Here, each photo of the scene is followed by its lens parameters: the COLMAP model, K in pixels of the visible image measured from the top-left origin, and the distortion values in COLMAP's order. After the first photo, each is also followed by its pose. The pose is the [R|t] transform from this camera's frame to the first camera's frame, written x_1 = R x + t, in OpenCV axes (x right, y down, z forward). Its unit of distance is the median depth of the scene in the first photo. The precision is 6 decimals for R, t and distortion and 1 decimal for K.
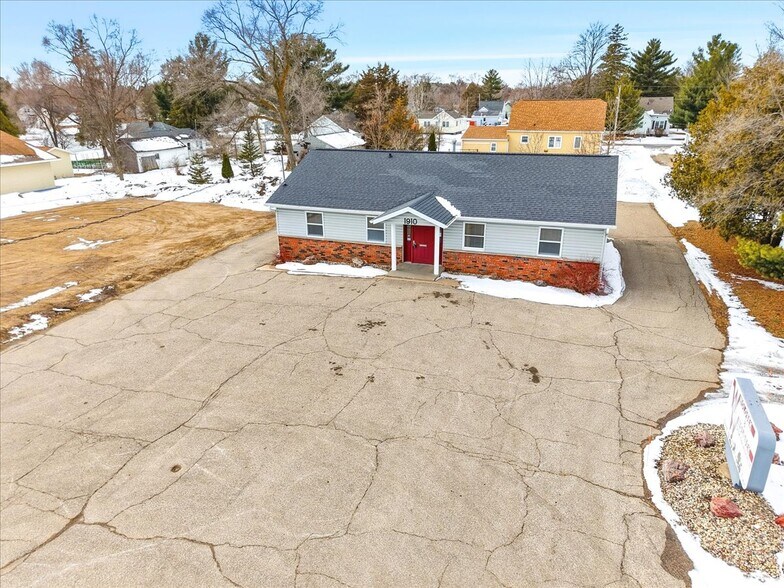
lens RADIAL K [[545.3, 0, 392.0], [0, 545.3, 294.0], [0, 0, 1]] dist [0.008308, -0.000923]
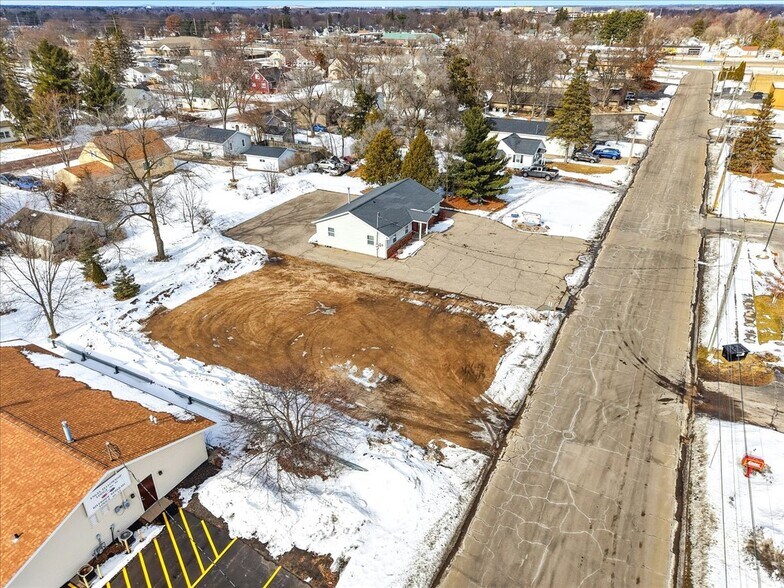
lens RADIAL K [[539.9, 0, 392.0], [0, 539.9, 294.0], [0, 0, 1]] dist [0.034985, 0.000584]
pose [[0.137399, -0.454202, 0.880240, -2.496182], [0.337407, 0.856983, 0.389535, -0.897217], [-0.931278, 0.243477, 0.270999, 0.450686]]
